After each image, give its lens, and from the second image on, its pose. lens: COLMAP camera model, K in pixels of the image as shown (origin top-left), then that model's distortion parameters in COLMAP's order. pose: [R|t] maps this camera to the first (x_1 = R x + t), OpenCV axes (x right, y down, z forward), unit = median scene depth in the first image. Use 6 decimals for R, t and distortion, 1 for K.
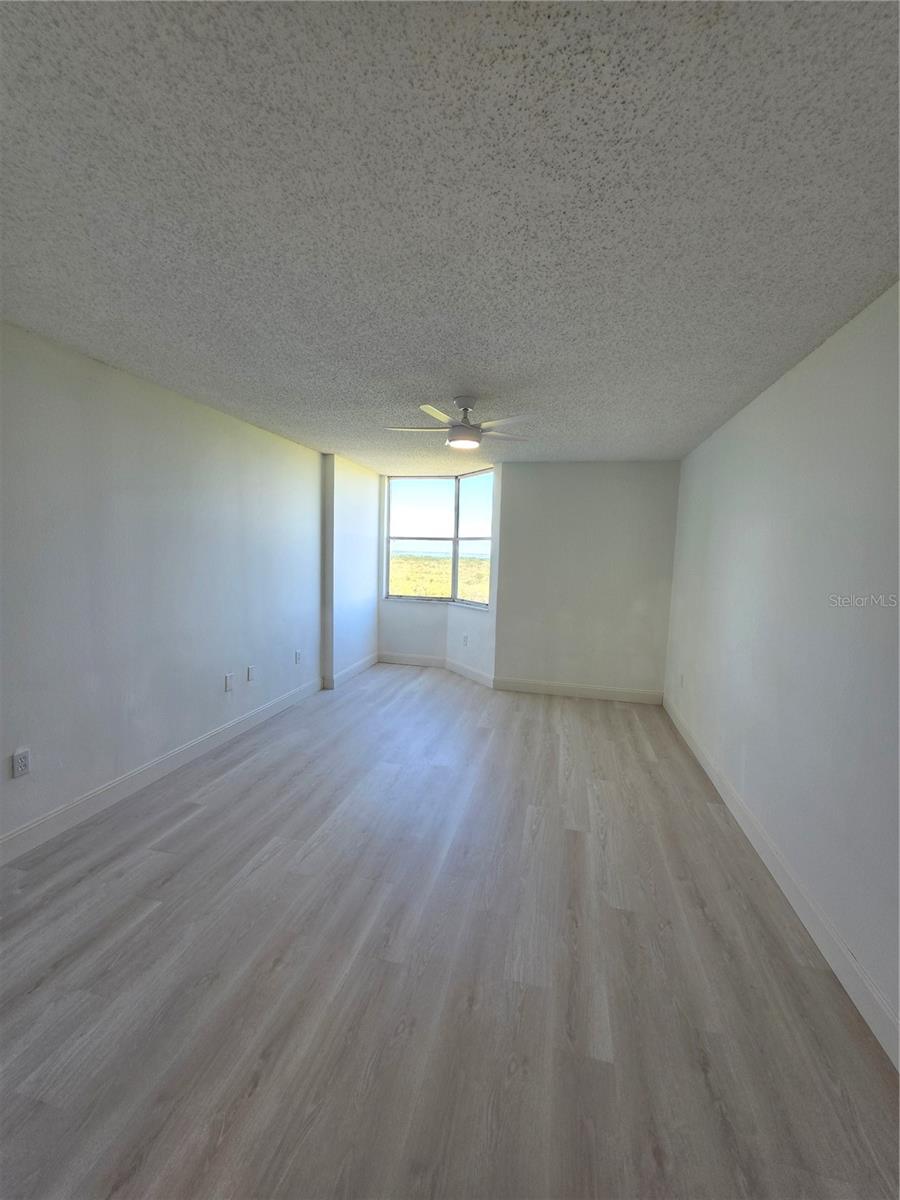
lens RADIAL K [[484.0, 0, 450.0], [0, 484.0, 600.0], [0, 0, 1]] dist [-0.000974, -0.000287]
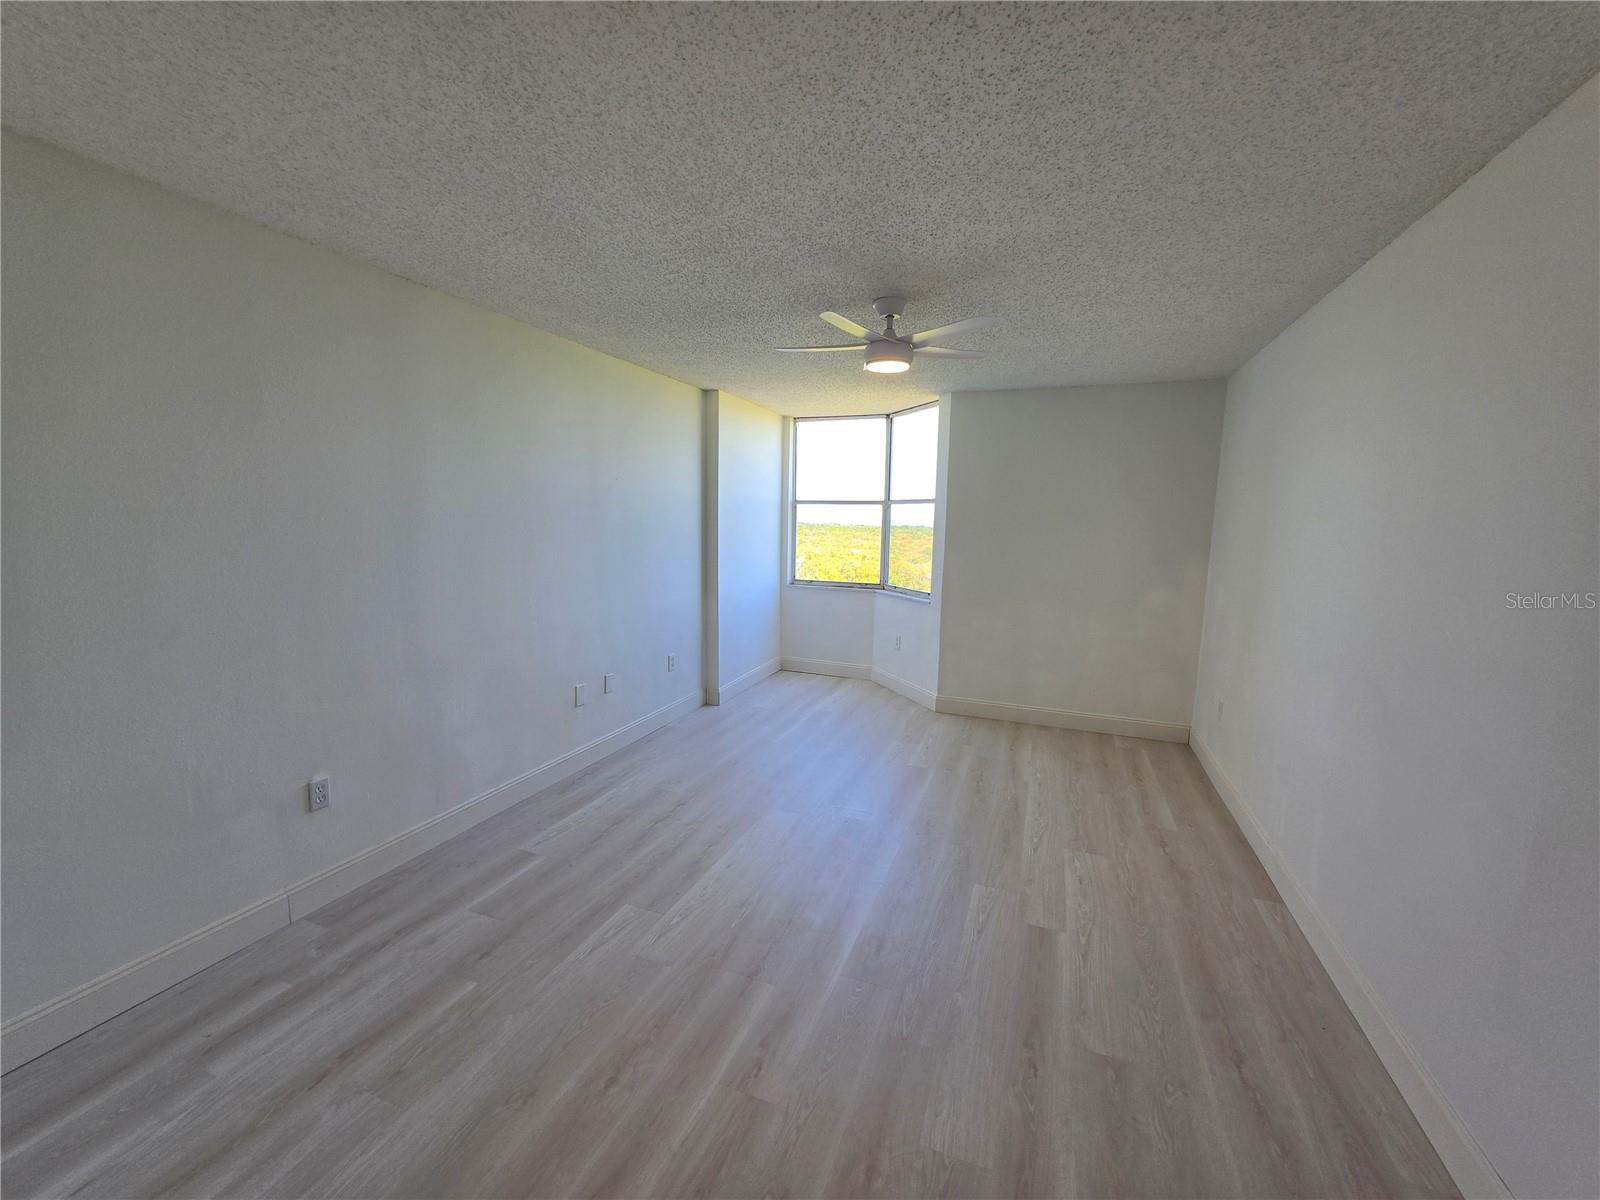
lens RADIAL K [[621.3, 0, 818.2], [0, 621.3, 599.4], [0, 0, 1]] dist [0.000636, -0.000026]
pose [[0.989540, 0.008254, -0.144024, 0.076258], [-0.003328, 0.999402, 0.034407, -0.022035], [0.144221, -0.033567, 0.988976, 0.110043]]
